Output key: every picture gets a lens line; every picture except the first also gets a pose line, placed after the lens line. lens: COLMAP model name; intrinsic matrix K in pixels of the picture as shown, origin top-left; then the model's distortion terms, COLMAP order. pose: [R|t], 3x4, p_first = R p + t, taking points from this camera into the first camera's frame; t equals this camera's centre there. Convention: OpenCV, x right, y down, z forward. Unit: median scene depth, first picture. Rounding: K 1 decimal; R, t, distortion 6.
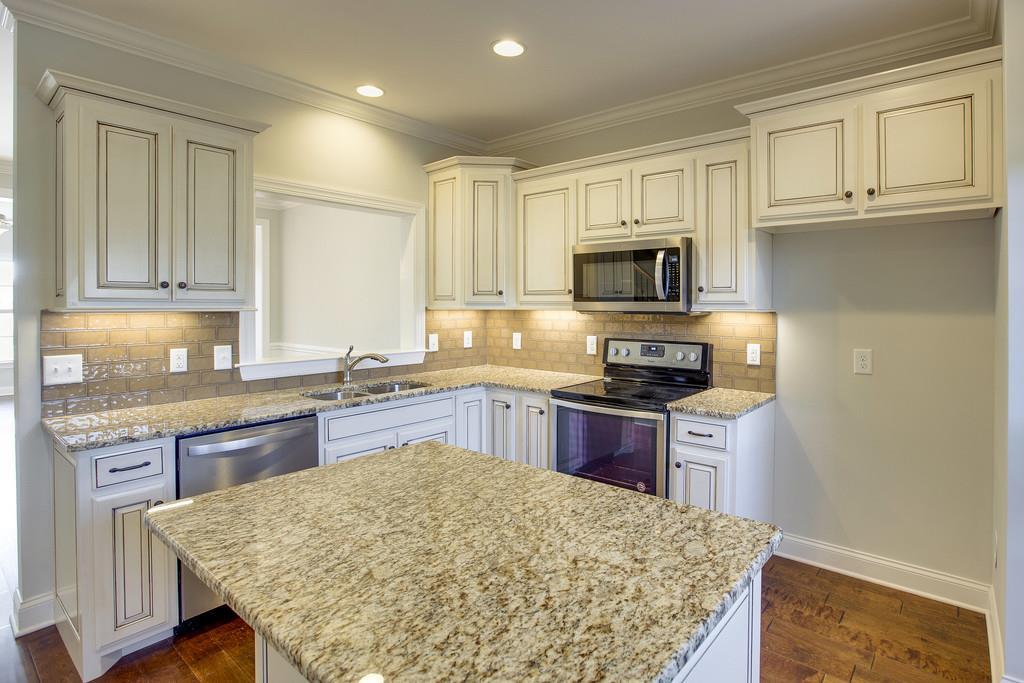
lens RADIAL K [[501.8, 0, 571.5], [0, 501.8, 304.3], [0, 0, 1]] dist [-0.026469, 0.009462]
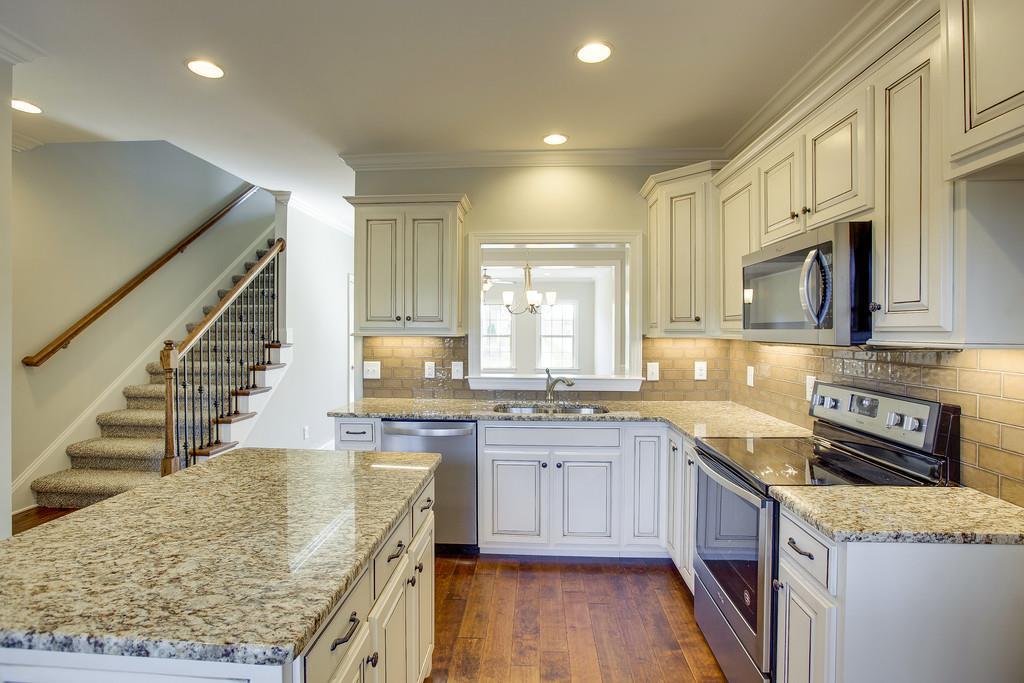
lens RADIAL K [[480.1, 0, 516.1], [0, 480.1, 334.3], [0, 0, 1]] dist [-0.033966, 0.008991]
pose [[0.579675, 0.003350, -0.814841, 0.454245], [-0.002129, 0.999994, 0.002597, 0.003267], [0.814845, 0.000229, 0.579679, 0.348530]]
